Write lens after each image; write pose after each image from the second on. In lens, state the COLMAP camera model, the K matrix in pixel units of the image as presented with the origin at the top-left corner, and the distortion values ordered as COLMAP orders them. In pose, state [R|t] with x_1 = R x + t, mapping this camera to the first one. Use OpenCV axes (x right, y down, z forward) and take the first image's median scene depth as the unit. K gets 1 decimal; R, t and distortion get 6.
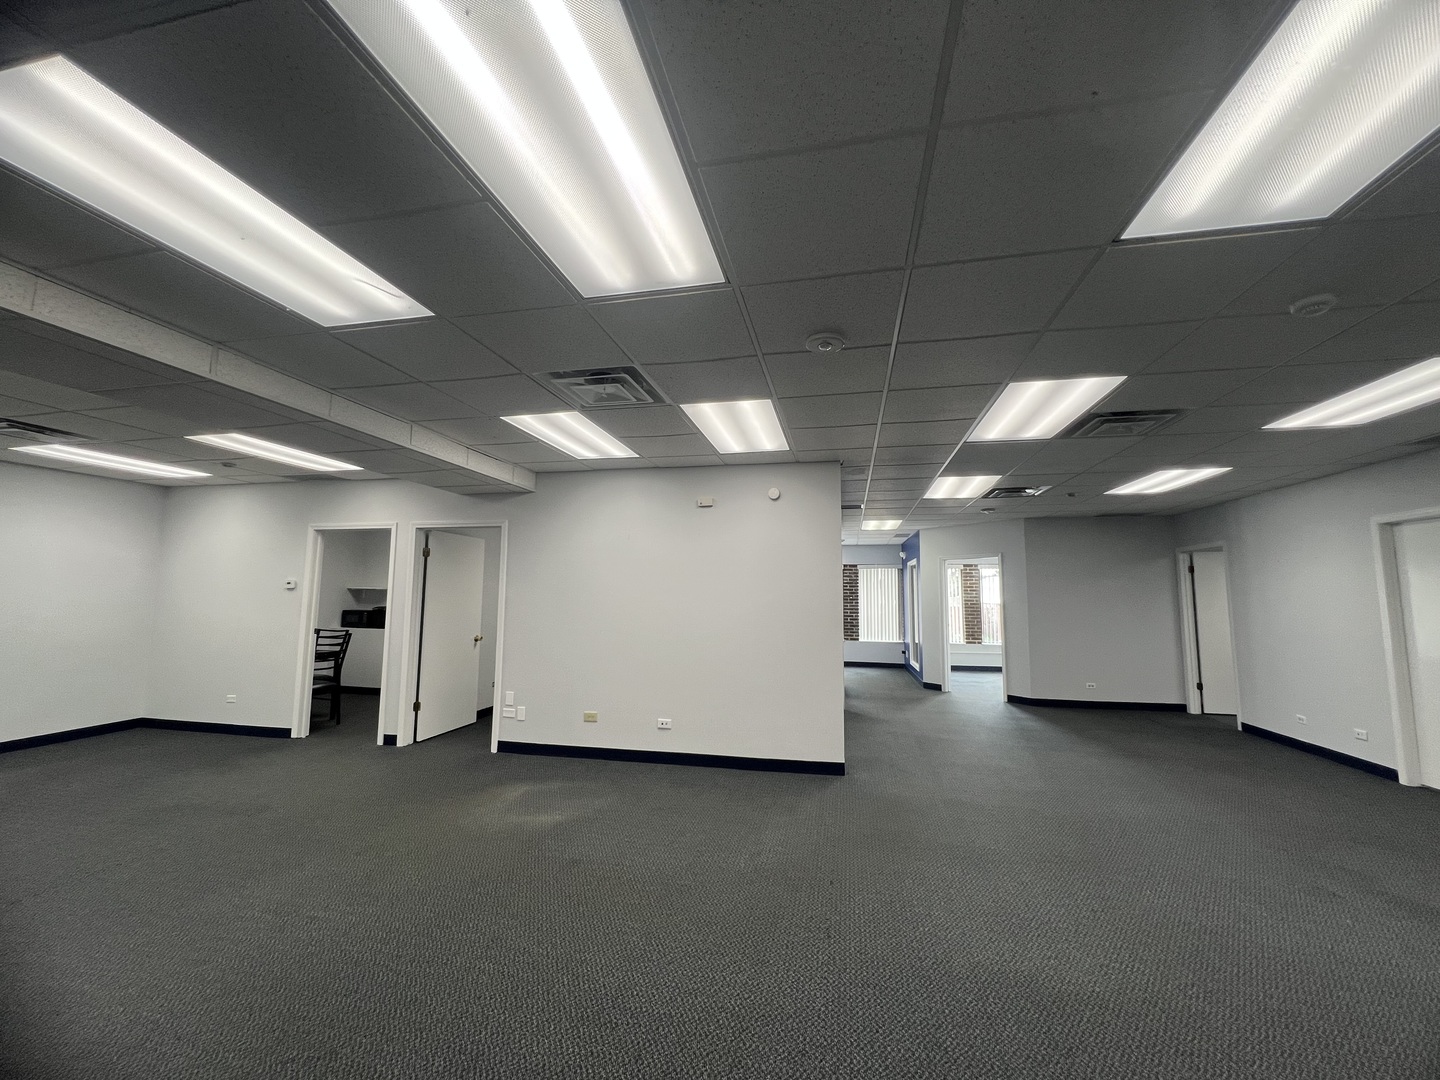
lens RADIAL K [[580.3, 0, 726.6], [0, 580.3, 534.0], [0, 0, 1]] dist [0.000798, 0.000154]
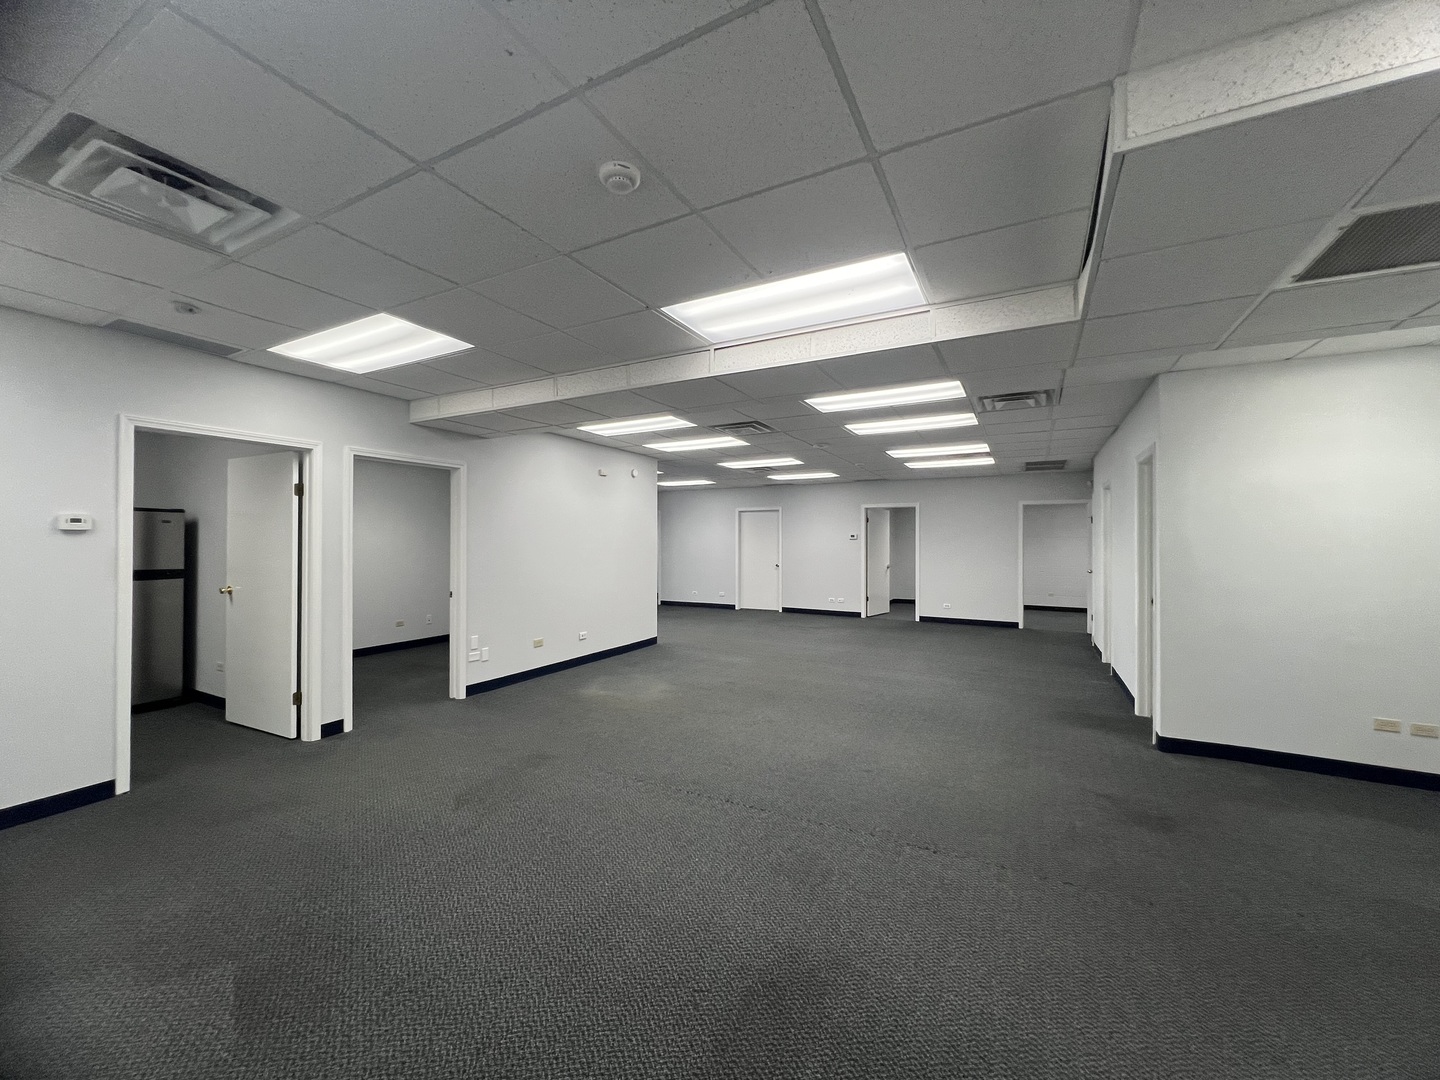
lens RADIAL K [[580.3, 0, 715.7], [0, 580.3, 539.9], [0, 0, 1]] dist [0.000798, 0.000154]
pose [[0.277244, -0.001927, 0.960798, -1.391943], [-0.088662, 0.995680, 0.027581, 0.046307], [-0.956700, -0.092833, 0.275876, 0.383007]]
